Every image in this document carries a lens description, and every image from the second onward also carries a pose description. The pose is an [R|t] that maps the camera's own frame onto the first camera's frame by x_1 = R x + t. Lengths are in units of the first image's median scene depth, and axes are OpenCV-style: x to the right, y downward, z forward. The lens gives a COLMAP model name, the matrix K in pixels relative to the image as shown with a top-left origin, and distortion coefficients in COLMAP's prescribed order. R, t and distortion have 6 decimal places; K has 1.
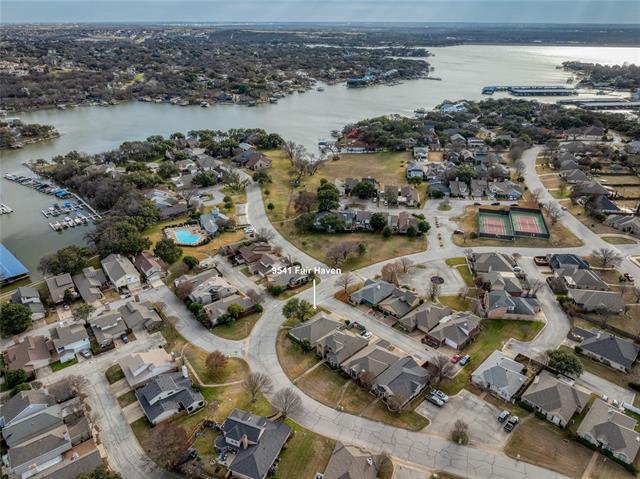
lens RADIAL K [[461.5, 0, 320.1], [0, 461.5, 224.1], [0, 0, 1]] dist [-0.032088, 0.024538]
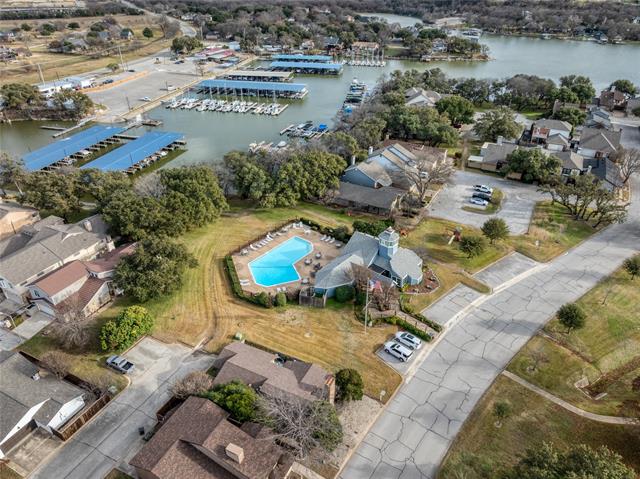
lens RADIAL K [[461.5, 0, 320.1], [0, 461.5, 224.1], [0, 0, 1]] dist [-0.032088, 0.024538]
pose [[0.438124, 0.431796, -0.788415, 0.027551], [-0.367664, 0.886436, 0.281168, -0.134961], [0.820287, 0.166685, 0.547125, 0.860242]]
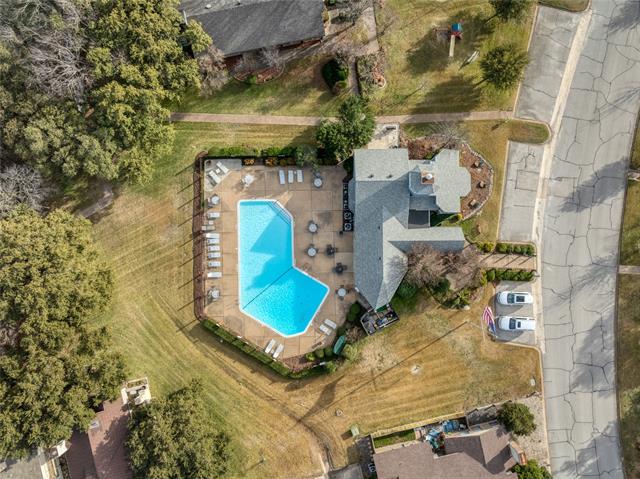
lens RADIAL K [[461.5, 0, 320.1], [0, 461.5, 224.1], [0, 0, 1]] dist [-0.032088, 0.024538]
pose [[0.910477, 0.413475, -0.008412, -0.293628], [-0.166195, 0.384438, 0.908068, -0.234928], [0.378697, -0.825376, 0.418739, 0.988345]]
